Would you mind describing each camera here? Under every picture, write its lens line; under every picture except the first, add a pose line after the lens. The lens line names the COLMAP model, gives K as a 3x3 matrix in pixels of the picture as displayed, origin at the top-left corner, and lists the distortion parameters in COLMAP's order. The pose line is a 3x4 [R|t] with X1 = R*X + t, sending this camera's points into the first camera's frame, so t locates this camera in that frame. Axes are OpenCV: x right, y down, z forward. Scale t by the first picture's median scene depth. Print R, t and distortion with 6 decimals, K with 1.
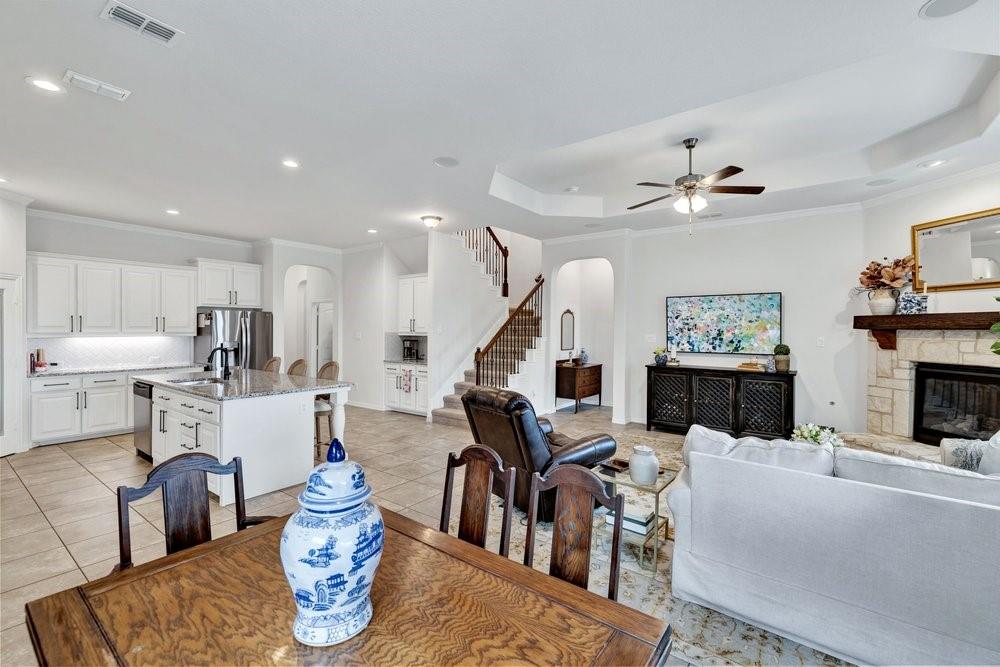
lens RADIAL K [[430.8, 0, 497.0], [0, 430.8, 330.6], [0, 0, 1]] dist [-0.001600, 0.001045]
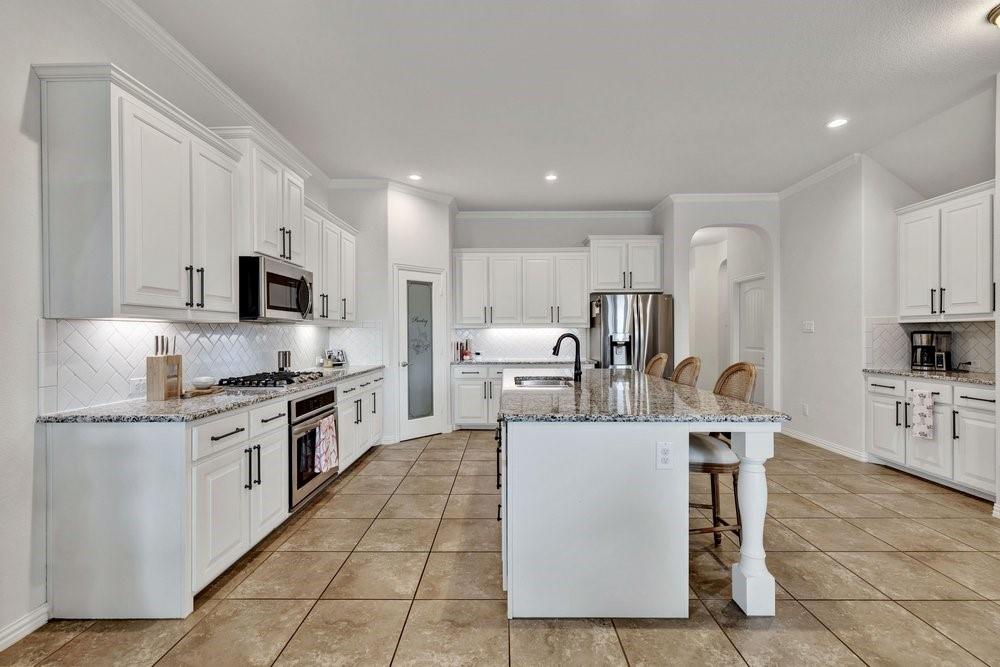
lens RADIAL K [[430.8, 0, 505.4], [0, 430.8, 335.2], [0, 0, 1]] dist [-0.001600, 0.001045]
pose [[0.595320, -0.004694, -0.803475, -0.107649], [0.003941, 0.999988, -0.002922, 0.029946], [0.803479, -0.001427, 0.595331, 0.354606]]
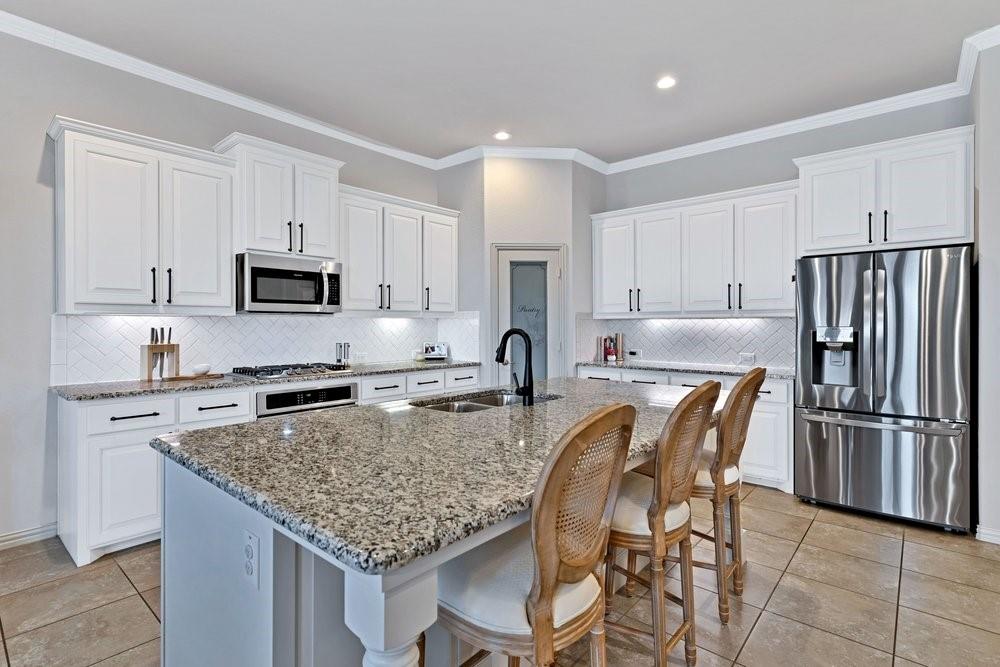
lens RADIAL K [[486.6, 0, 499.2], [0, 486.6, 328.0], [0, 0, 1]] dist [0.000745, 0.000401]
pose [[-0.074131, 0.001837, -0.997247, -0.108311], [-0.004472, 0.999988, 0.002175, 0.026199], [0.997239, 0.004621, -0.074121, 0.699396]]
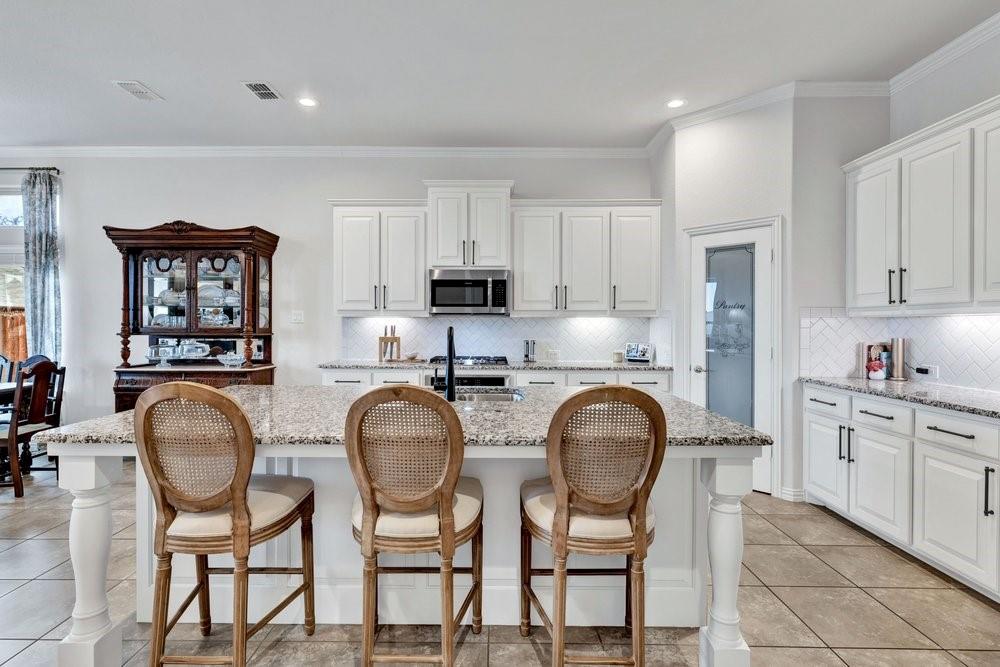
lens RADIAL K [[486.6, 0, 496.2], [0, 486.6, 330.6], [0, 0, 1]] dist [0.000745, 0.000401]
pose [[-0.803052, -0.001507, -0.595907, -0.260572], [-0.010642, 0.999874, 0.011812, 0.026077], [0.595814, 0.015828, -0.802967, 0.982576]]
